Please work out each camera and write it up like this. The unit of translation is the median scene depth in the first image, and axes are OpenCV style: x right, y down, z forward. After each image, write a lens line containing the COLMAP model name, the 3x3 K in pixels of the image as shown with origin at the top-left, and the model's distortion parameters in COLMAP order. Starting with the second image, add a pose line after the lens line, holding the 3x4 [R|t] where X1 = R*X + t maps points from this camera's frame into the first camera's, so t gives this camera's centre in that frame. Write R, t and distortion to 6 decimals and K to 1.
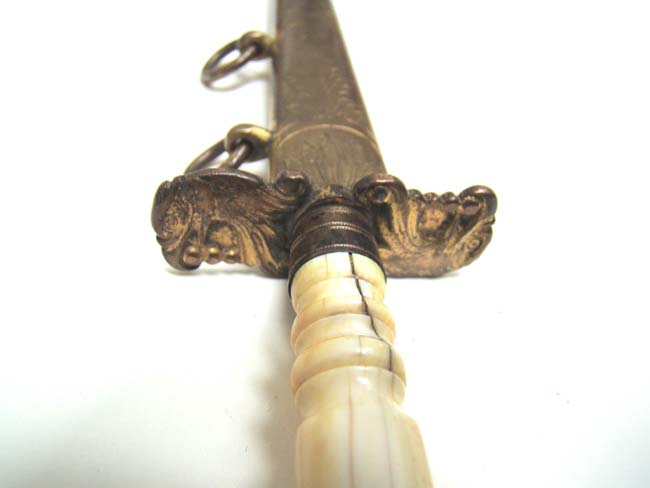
lens RADIAL K [[555.4, 0, 326.1], [0, 555.4, 246.2], [0, 0, 1]] dist [-0.158067, 0.000084]
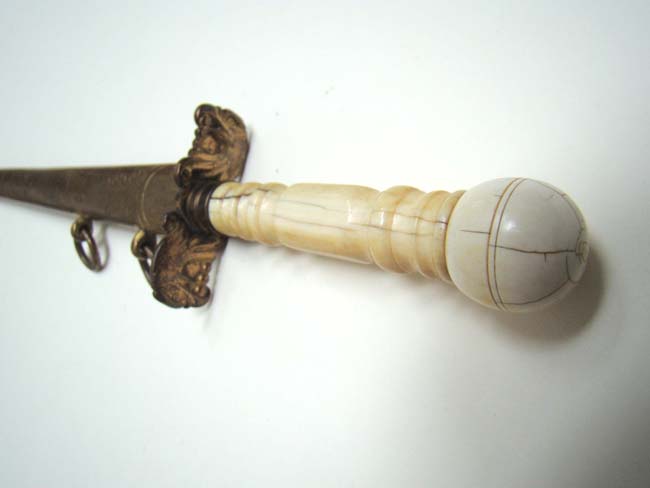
lens RADIAL K [[555.4, 0, 323.2], [0, 555.4, 243.7], [0, 0, 1]] dist [-0.158067, 0.000084]
pose [[0.217017, -0.975298, -0.041206, 0.043593], [0.973698, 0.213274, 0.080159, 0.213926], [-0.069391, -0.057518, 0.995930, -0.679457]]
